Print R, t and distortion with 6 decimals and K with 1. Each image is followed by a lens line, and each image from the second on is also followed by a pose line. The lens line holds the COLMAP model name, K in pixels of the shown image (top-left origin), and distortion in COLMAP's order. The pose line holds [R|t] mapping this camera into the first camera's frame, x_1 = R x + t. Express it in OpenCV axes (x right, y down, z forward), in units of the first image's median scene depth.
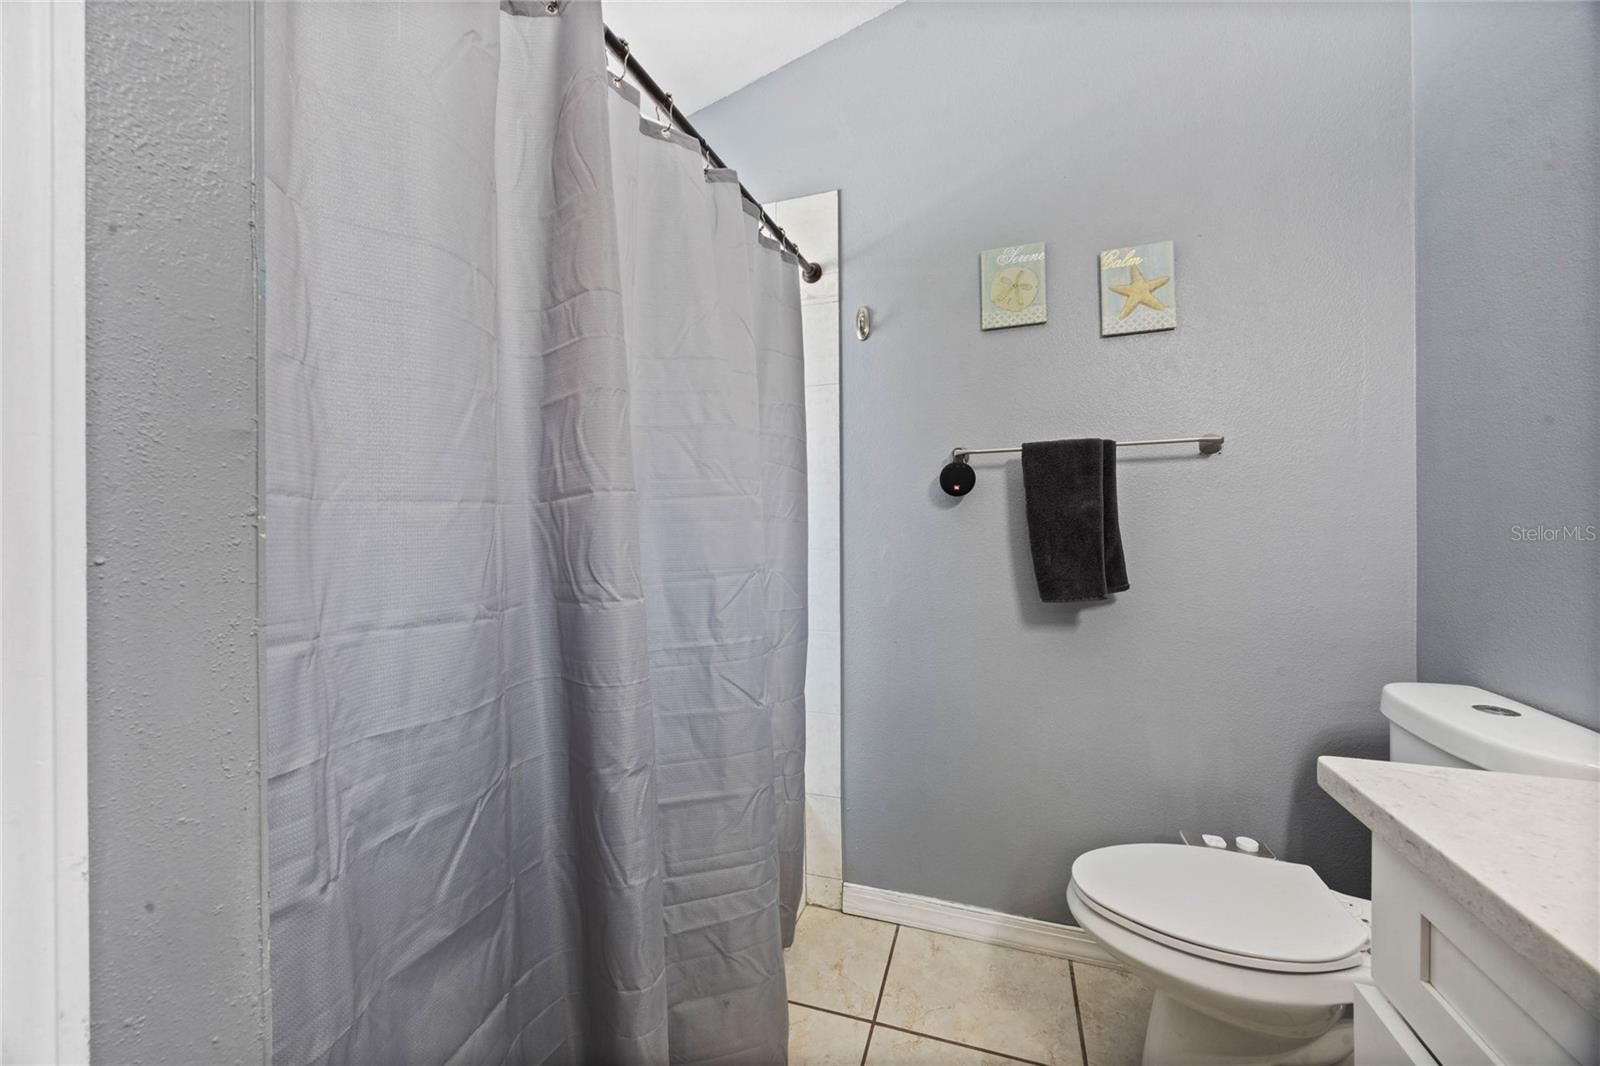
lens RADIAL K [[618.5, 0, 792.7], [0, 618.5, 531.0], [0, 0, 1]] dist [-0.001712, -0.000062]
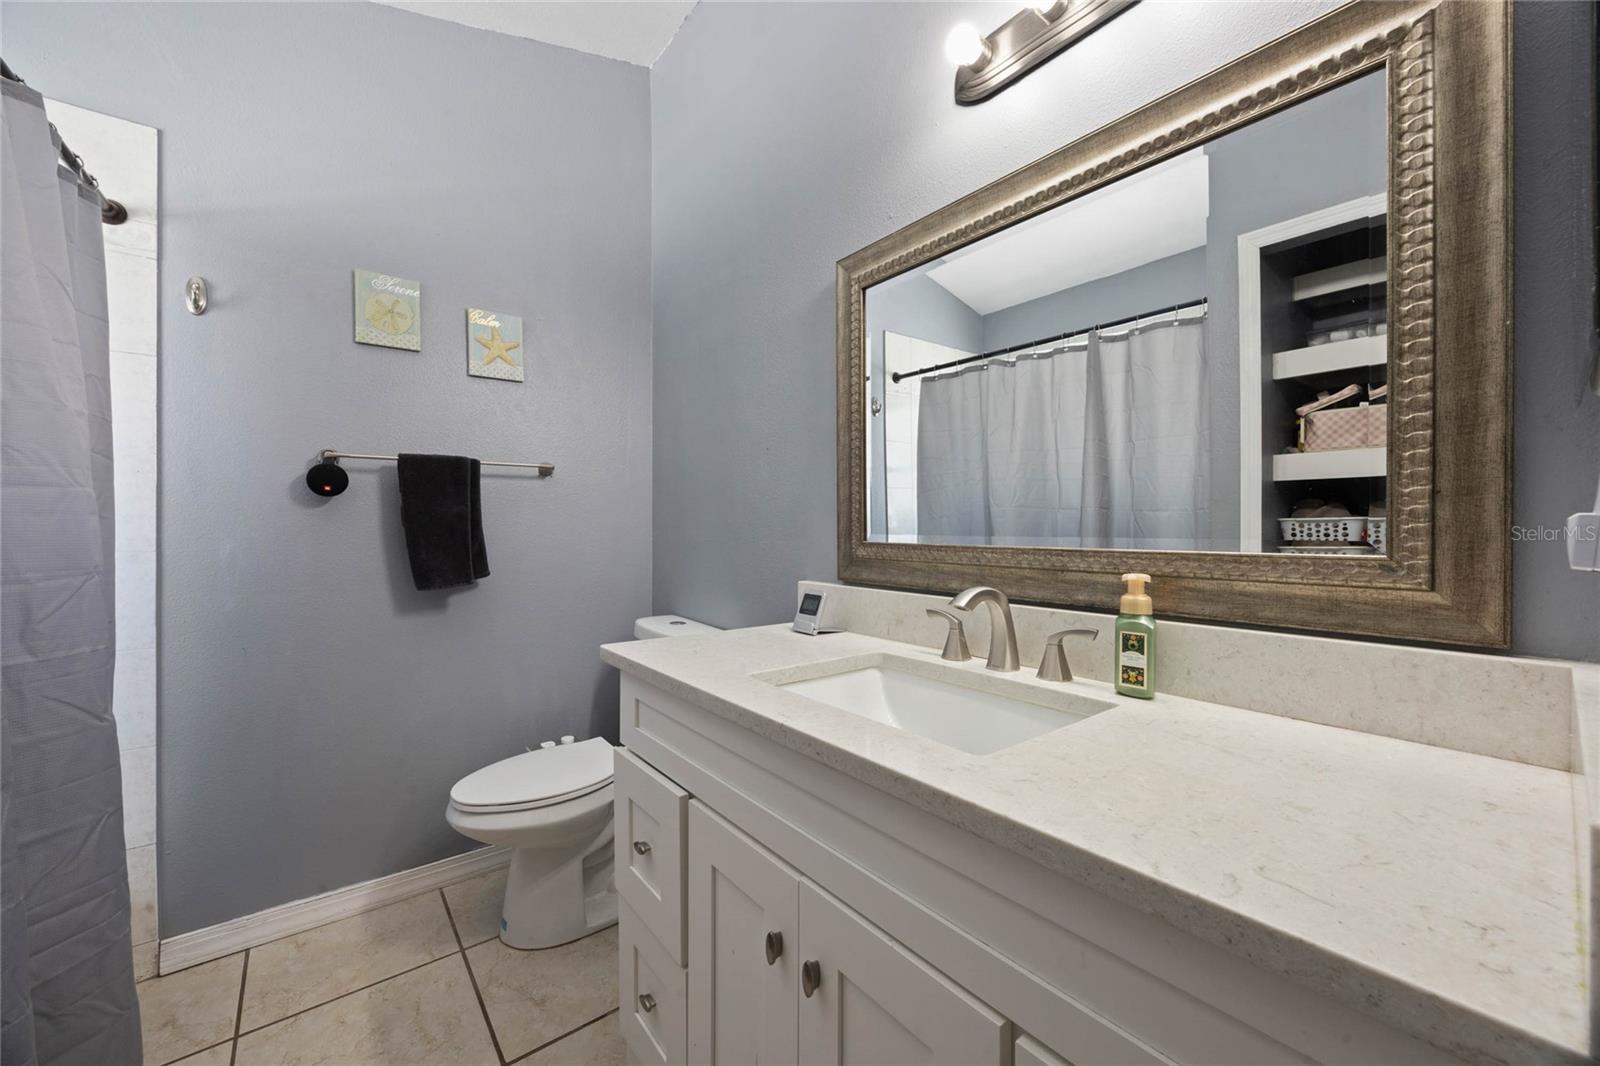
lens RADIAL K [[618.5, 0, 797.5], [0, 618.5, 532.8], [0, 0, 1]] dist [-0.001712, -0.000062]
pose [[0.545327, 0.001309, 0.838222, -0.187760], [-0.002617, 0.999997, 0.000141, 0.003138], [-0.838219, -0.002270, 0.545329, -0.245204]]
